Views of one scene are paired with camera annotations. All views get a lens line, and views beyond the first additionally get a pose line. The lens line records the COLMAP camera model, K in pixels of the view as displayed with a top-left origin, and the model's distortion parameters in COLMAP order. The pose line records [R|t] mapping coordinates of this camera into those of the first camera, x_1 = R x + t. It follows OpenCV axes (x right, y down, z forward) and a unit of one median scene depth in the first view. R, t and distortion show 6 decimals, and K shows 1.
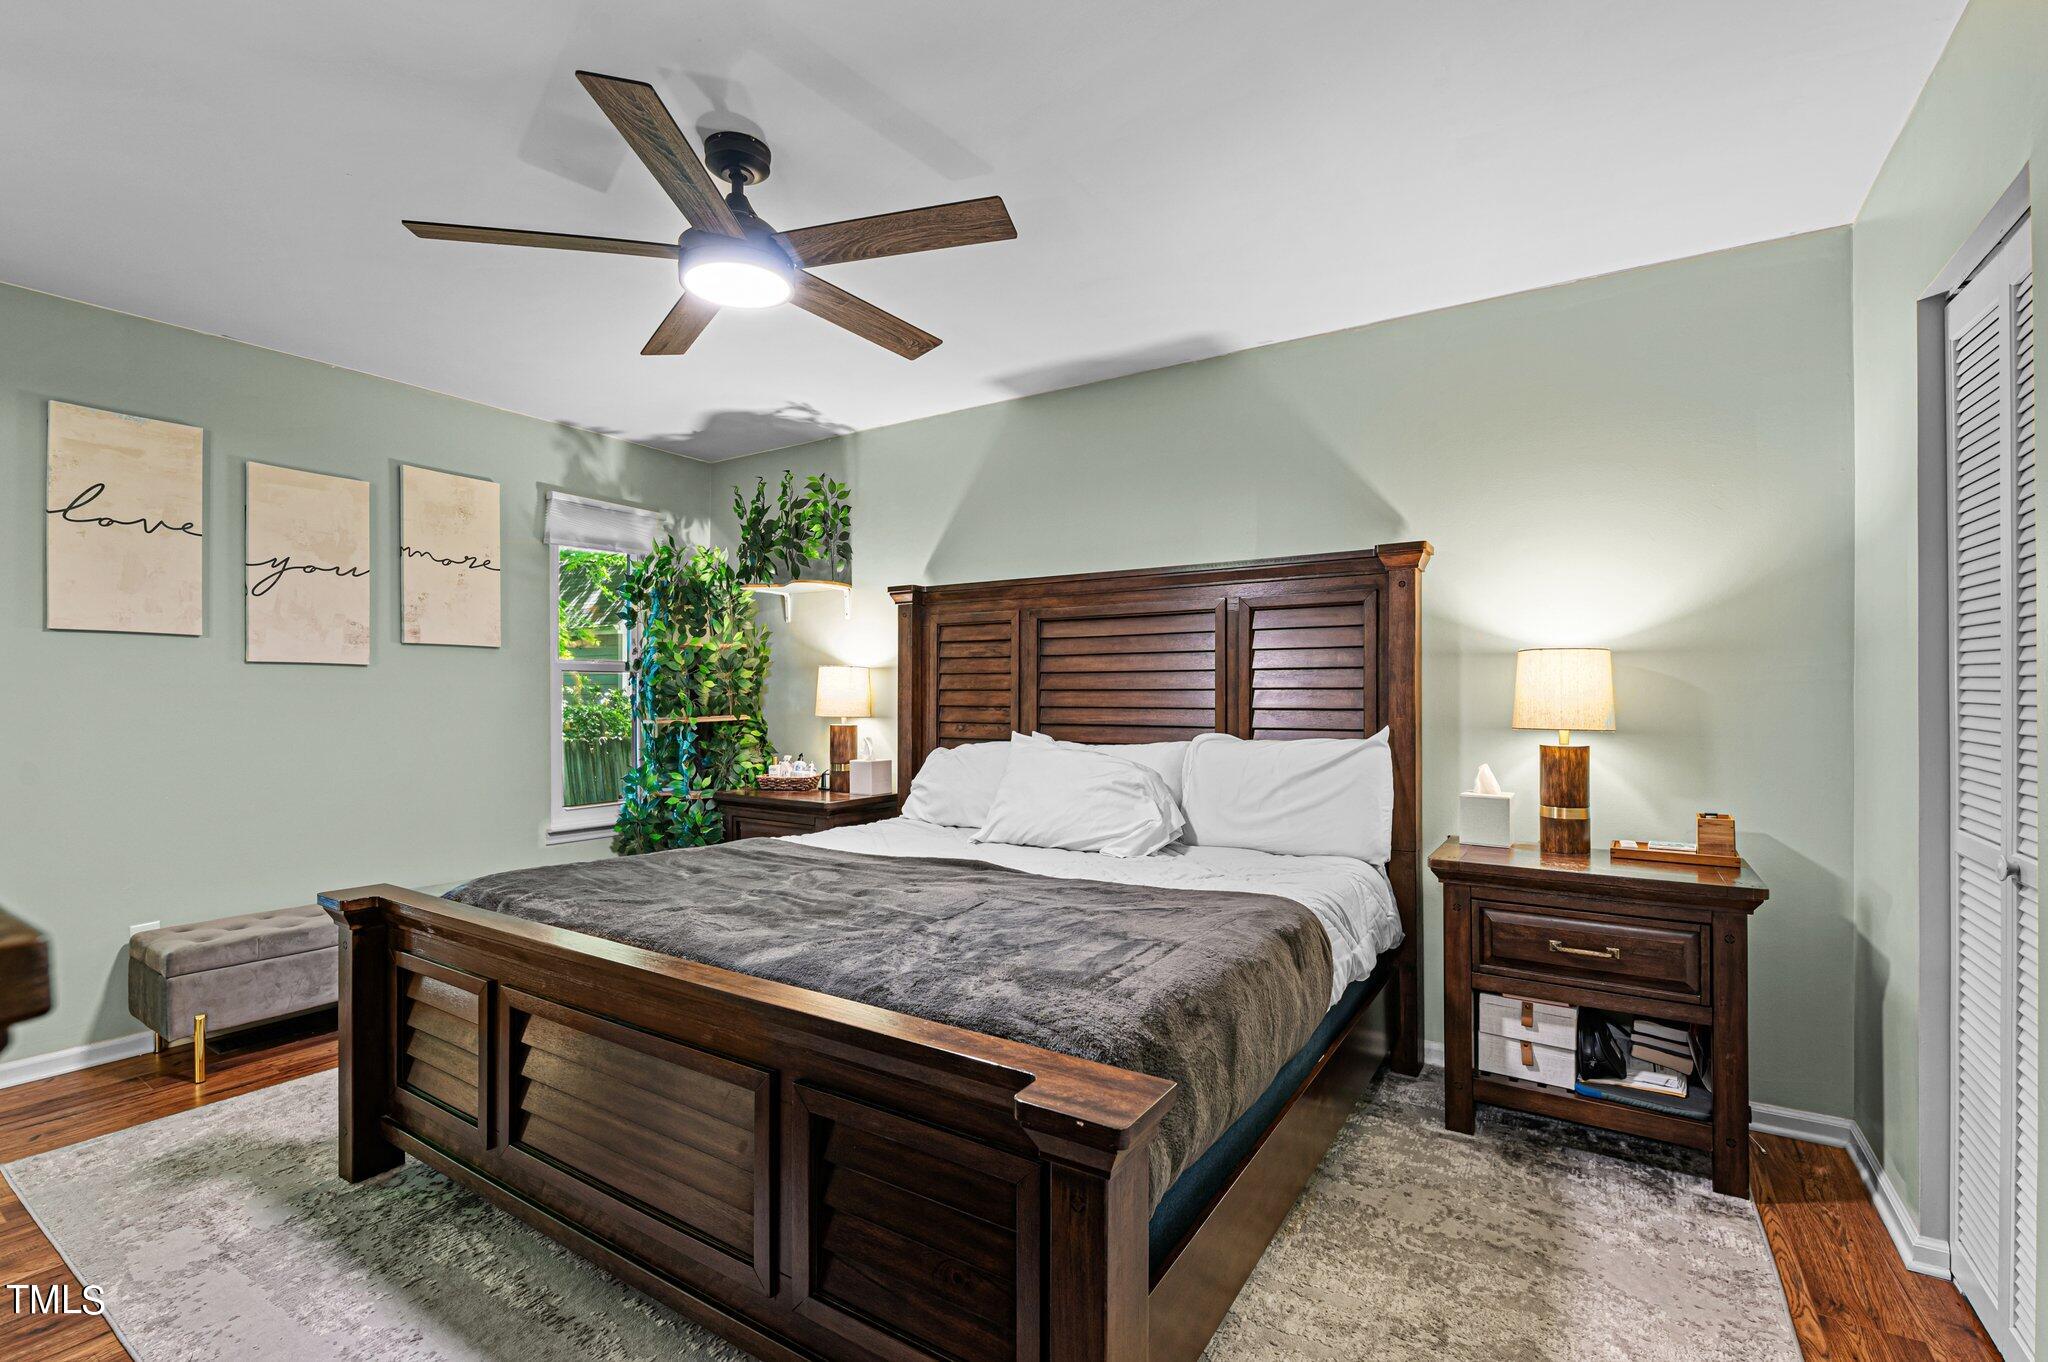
lens RADIAL K [[894.8, 0, 1016.7], [0, 894.8, 698.3], [0, 0, 1]] dist [-0.000416, -0.000196]
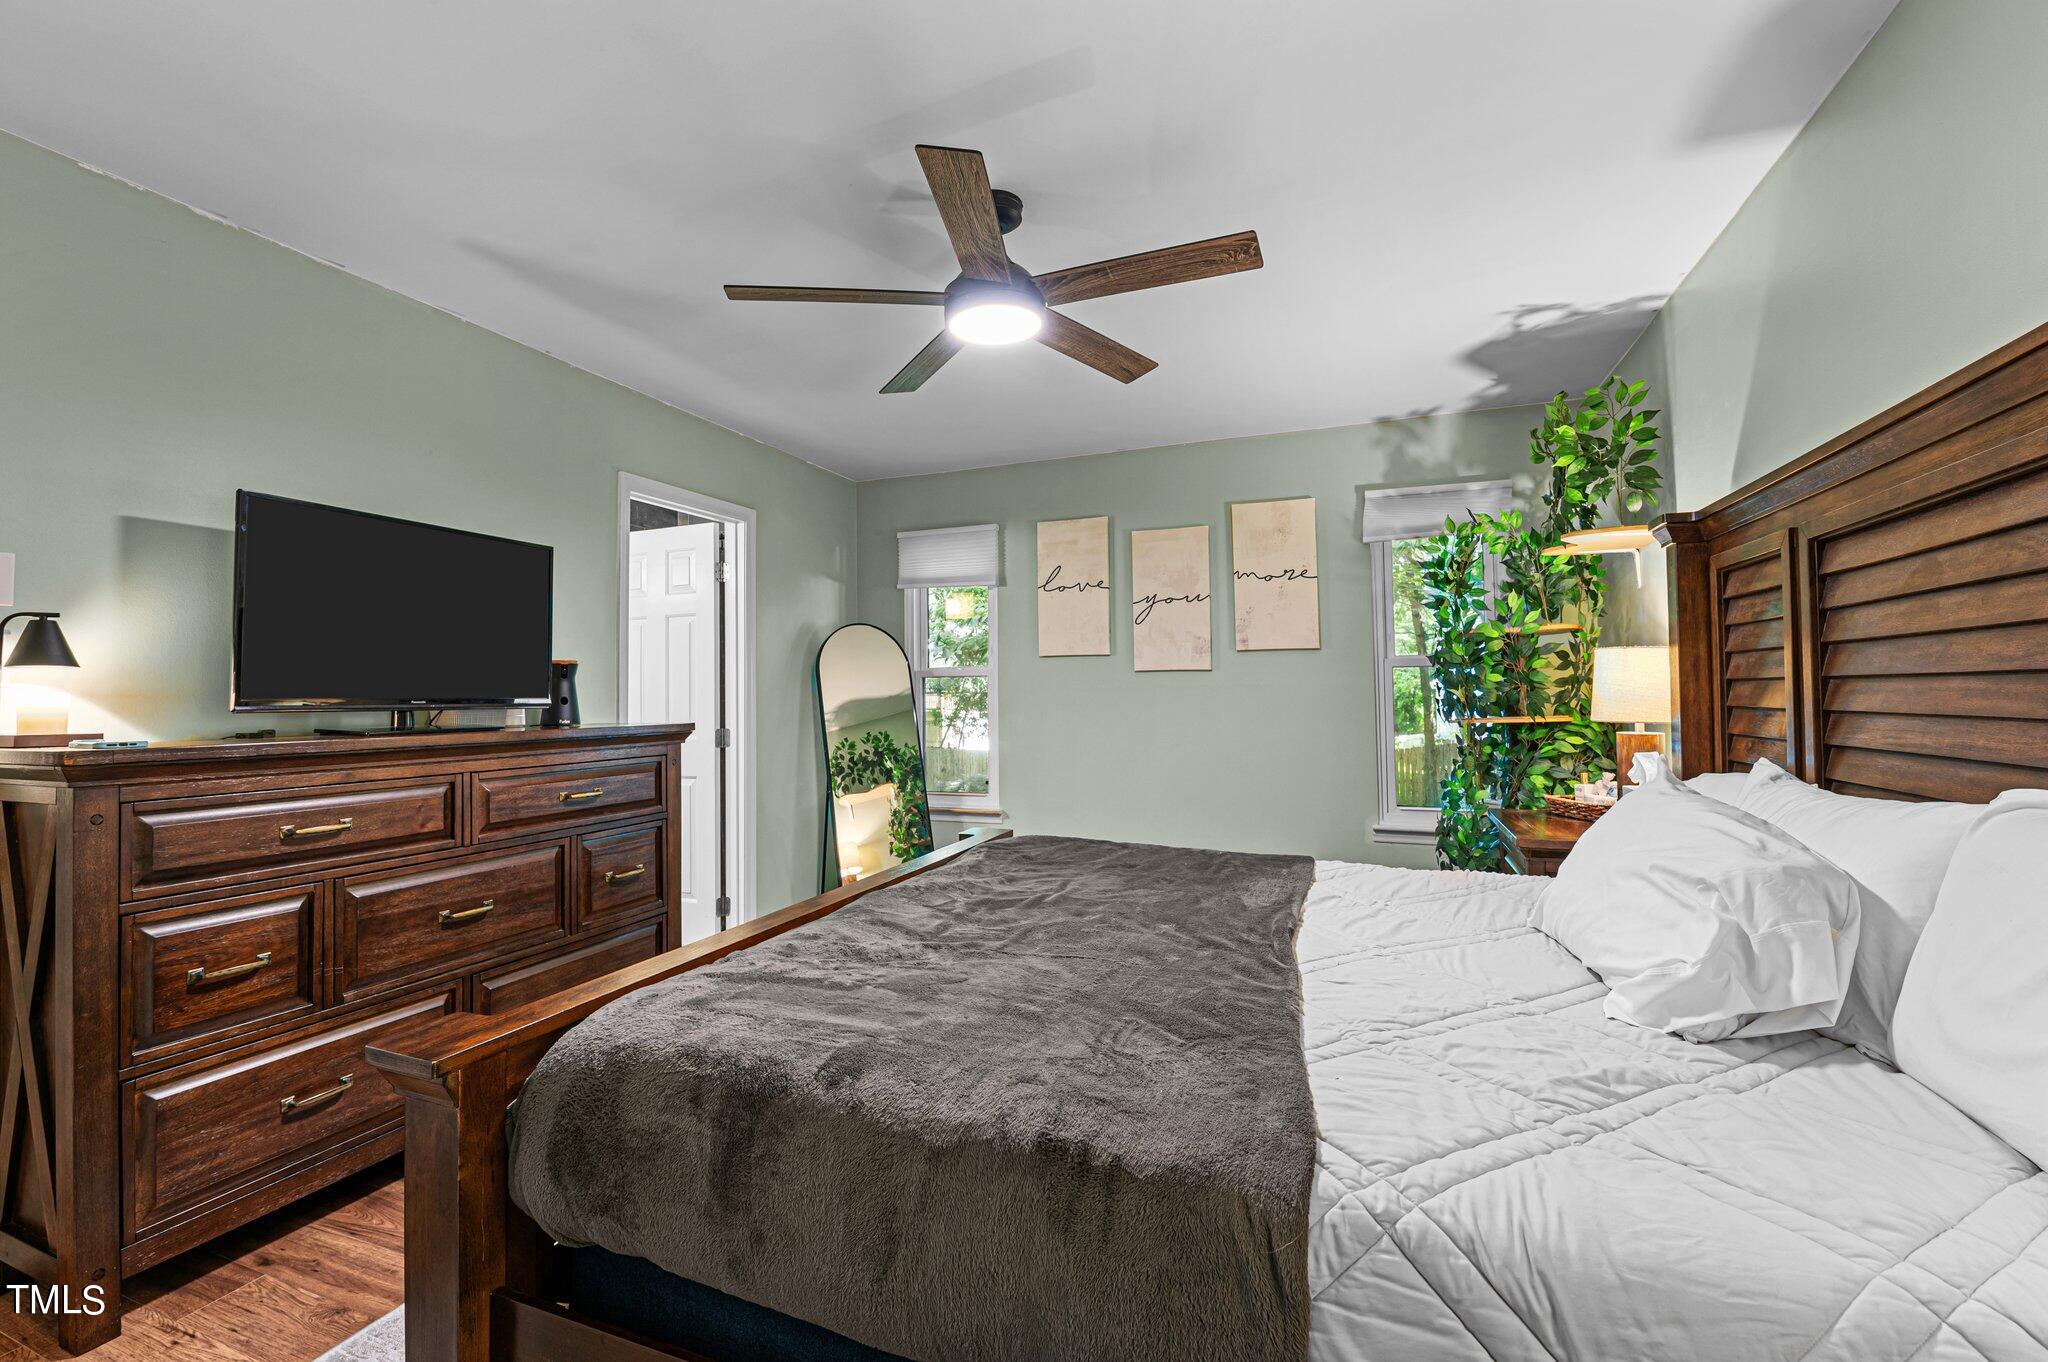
lens RADIAL K [[894.8, 0, 1018.8], [0, 894.8, 672.5], [0, 0, 1]] dist [-0.000416, -0.000196]
pose [[0.211932, -0.027270, -0.976904, 0.396443], [0.006544, 0.999628, -0.026485, -0.001683], [0.977263, -0.000780, 0.212031, 0.416186]]
